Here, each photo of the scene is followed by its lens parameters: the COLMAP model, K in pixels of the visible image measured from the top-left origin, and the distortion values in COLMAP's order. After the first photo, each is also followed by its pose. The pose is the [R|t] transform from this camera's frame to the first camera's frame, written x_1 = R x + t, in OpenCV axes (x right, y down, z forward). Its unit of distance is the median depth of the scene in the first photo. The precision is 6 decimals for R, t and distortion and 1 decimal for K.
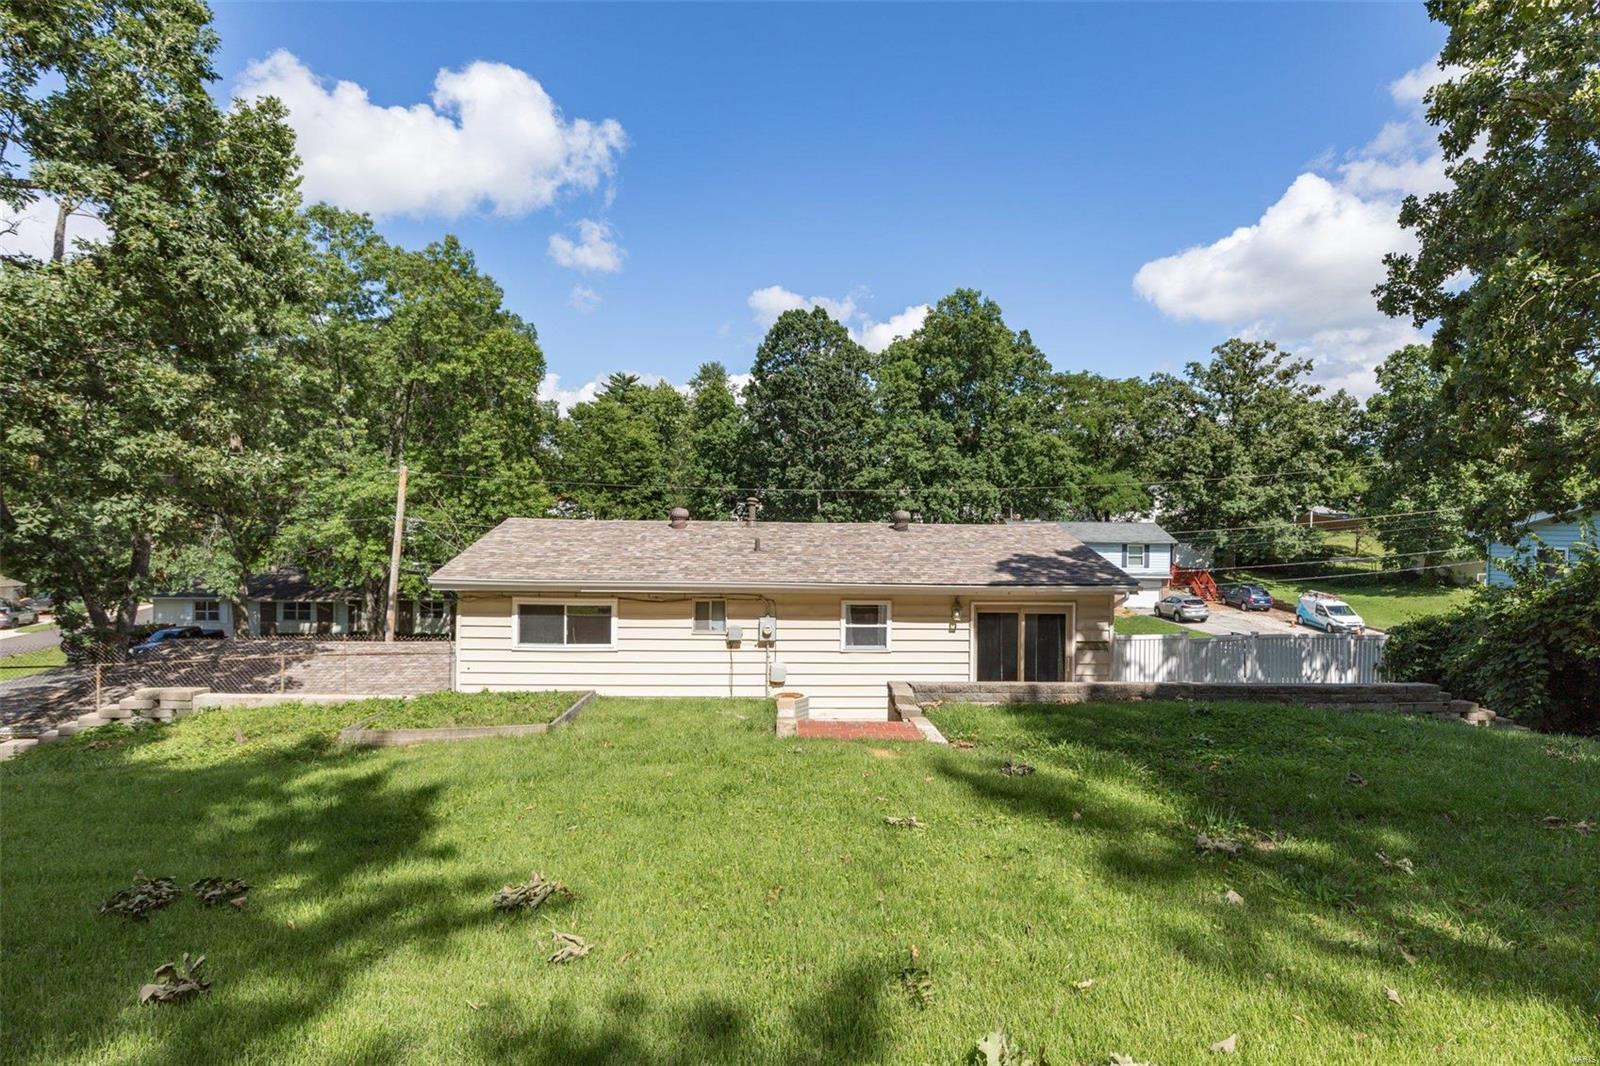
lens RADIAL K [[788.4, 0, 795.3], [0, 788.4, 527.4], [0, 0, 1]] dist [0.000092, 0.000404]
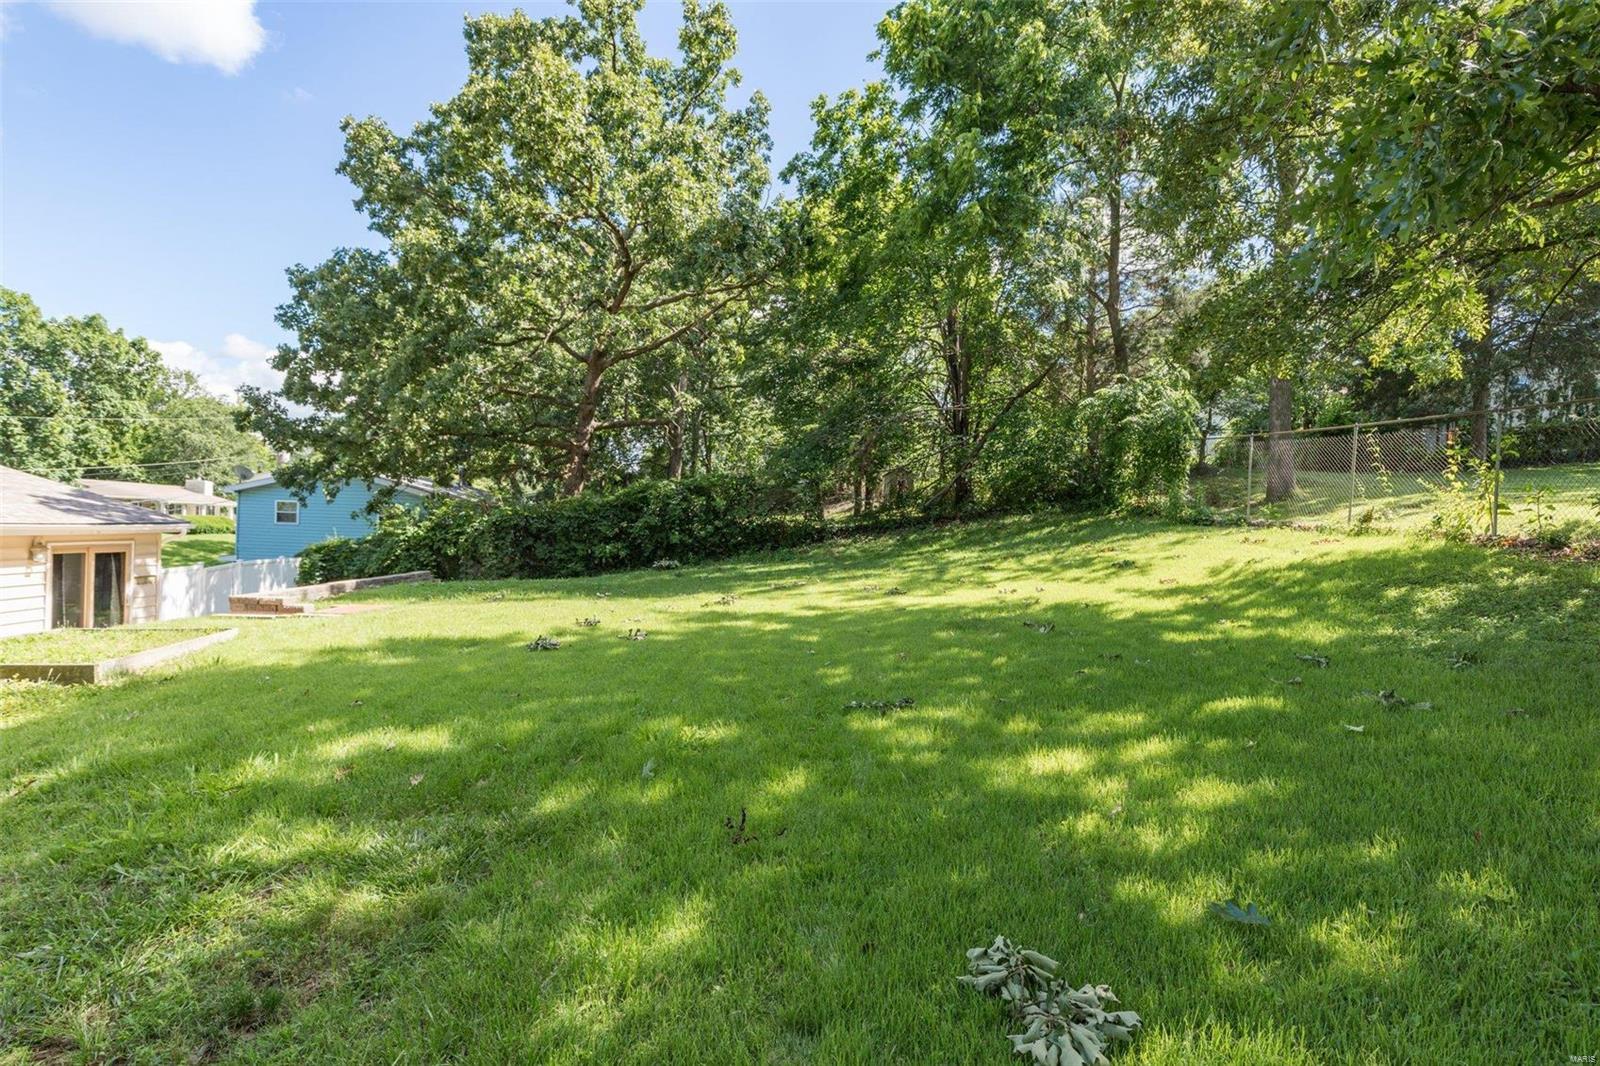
lens RADIAL K [[811.0, 0, 800.5], [0, 811.0, 529.3], [0, 0, 1]] dist [0.000518, -0.000306]
pose [[-0.002210, -0.014109, 0.999898, -0.282552], [-0.042539, 0.998997, 0.014002, 0.009682], [-0.999092, -0.042504, -0.002808, 0.037542]]
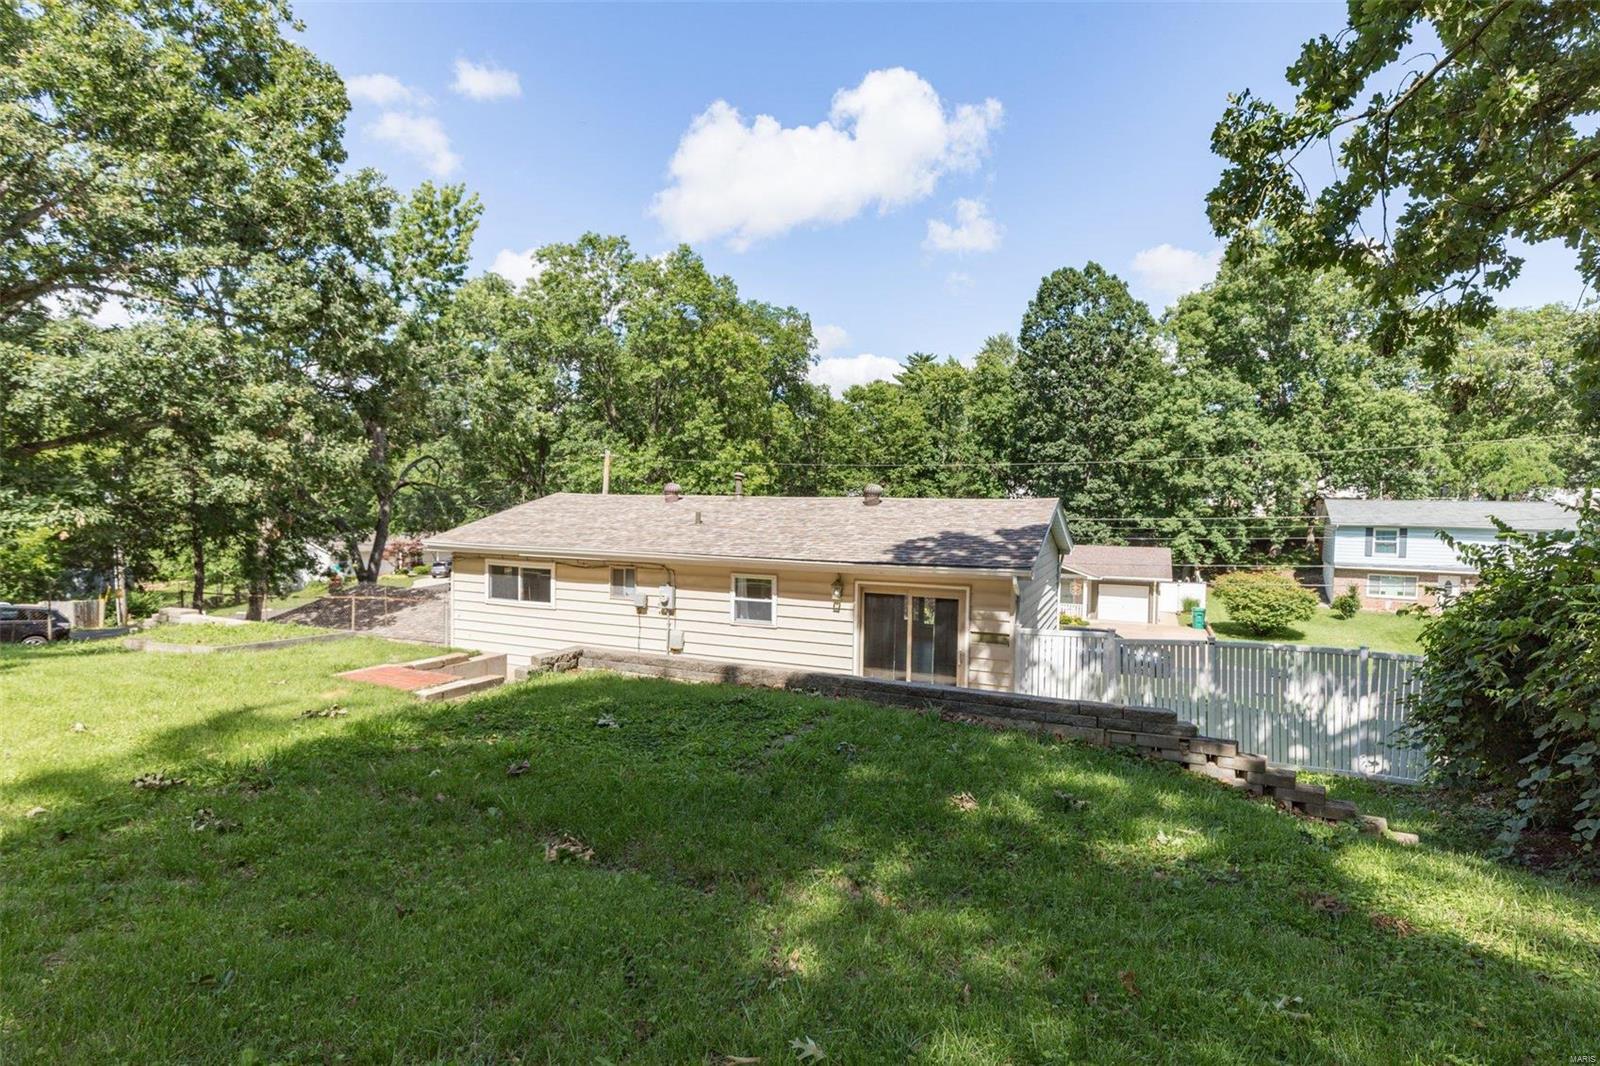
lens RADIAL K [[788.4, 0, 795.3], [0, 788.4, 527.4], [0, 0, 1]] dist [0.000092, 0.000404]
pose [[0.897523, 0.016484, -0.440660, 0.213316], [-0.005134, 0.999624, 0.026935, 0.002459], [0.440939, -0.021913, 0.897270, 0.050489]]
